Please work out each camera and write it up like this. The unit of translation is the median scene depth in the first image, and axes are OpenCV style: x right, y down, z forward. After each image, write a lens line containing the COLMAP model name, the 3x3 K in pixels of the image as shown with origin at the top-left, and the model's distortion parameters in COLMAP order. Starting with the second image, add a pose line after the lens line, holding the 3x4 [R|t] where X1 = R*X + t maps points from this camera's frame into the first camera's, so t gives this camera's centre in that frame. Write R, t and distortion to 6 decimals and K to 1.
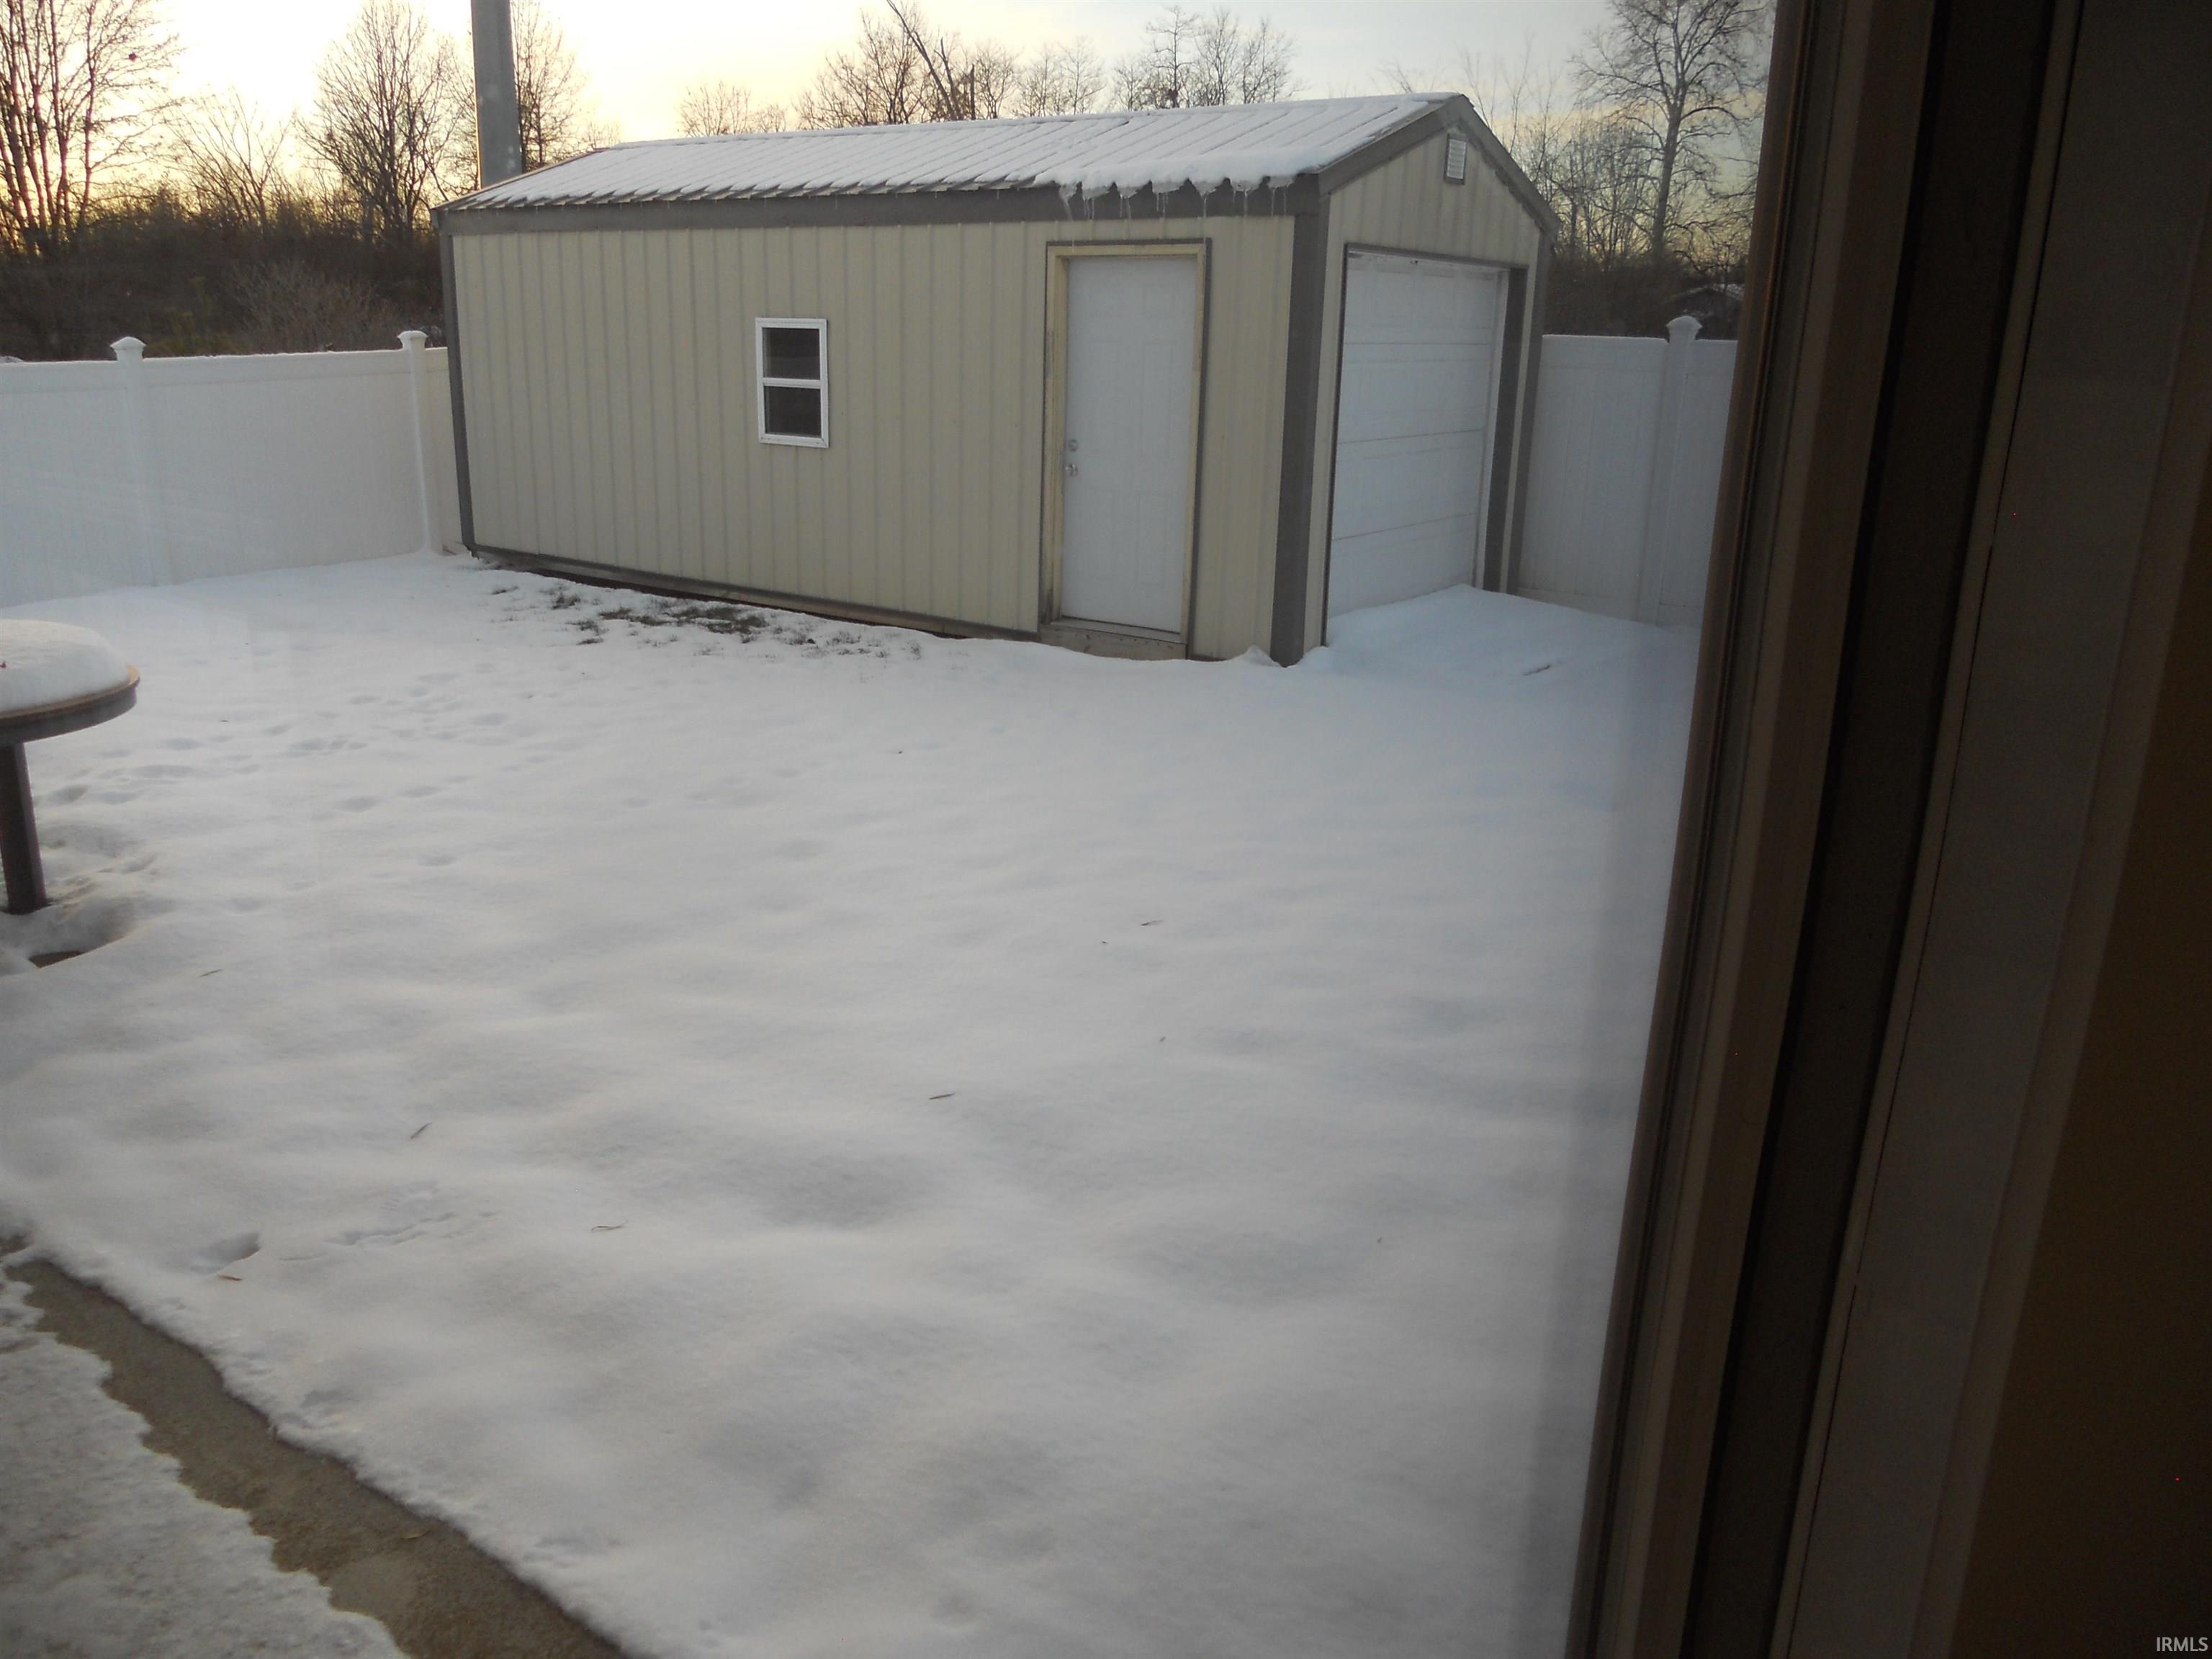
lens RADIAL K [[1661.1, 0, 1058.8], [0, 1661.1, 831.4], [0, 0, 1]] dist [-0.053050, 0.006320]
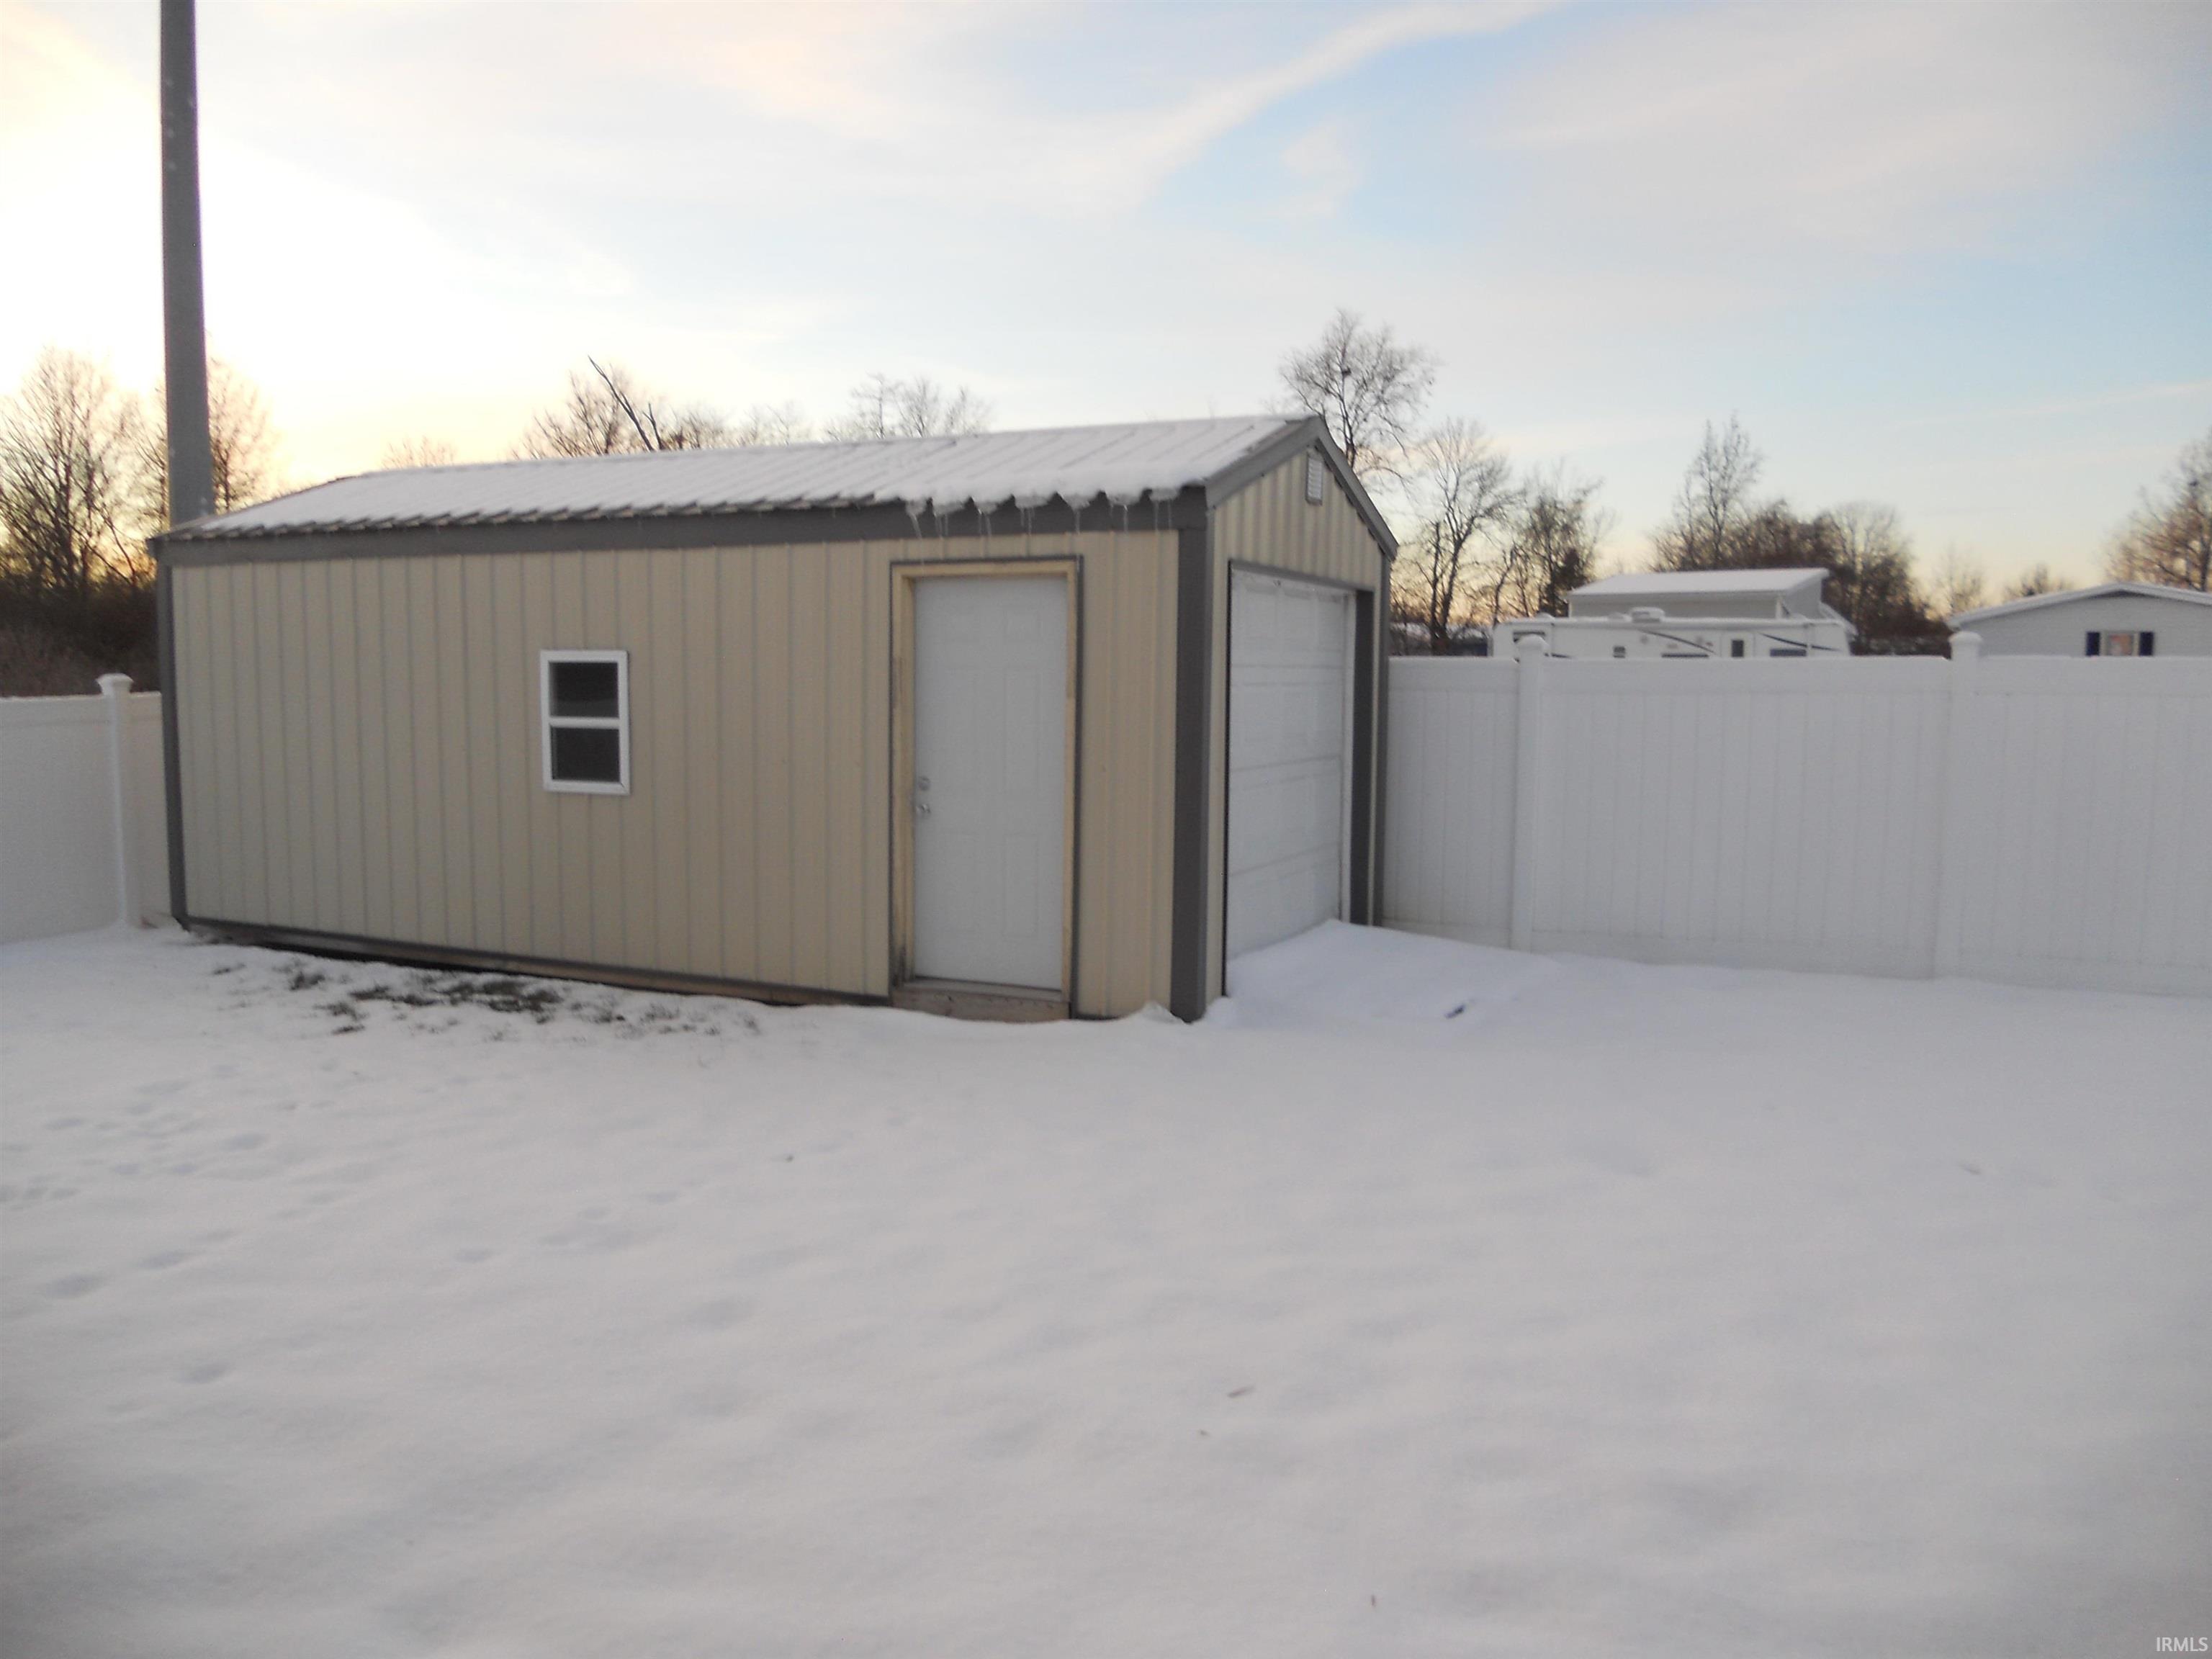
lens RADIAL K [[1675.2, 0, 1077.4], [0, 1675.2, 854.3], [0, 0, 1]] dist [-0.095882, 0.051021]
pose [[0.982051, -0.032491, 0.185795, -0.073122], [0.066930, 0.980976, -0.182225, -0.025883], [-0.176339, 0.191390, 0.965544, 0.121304]]
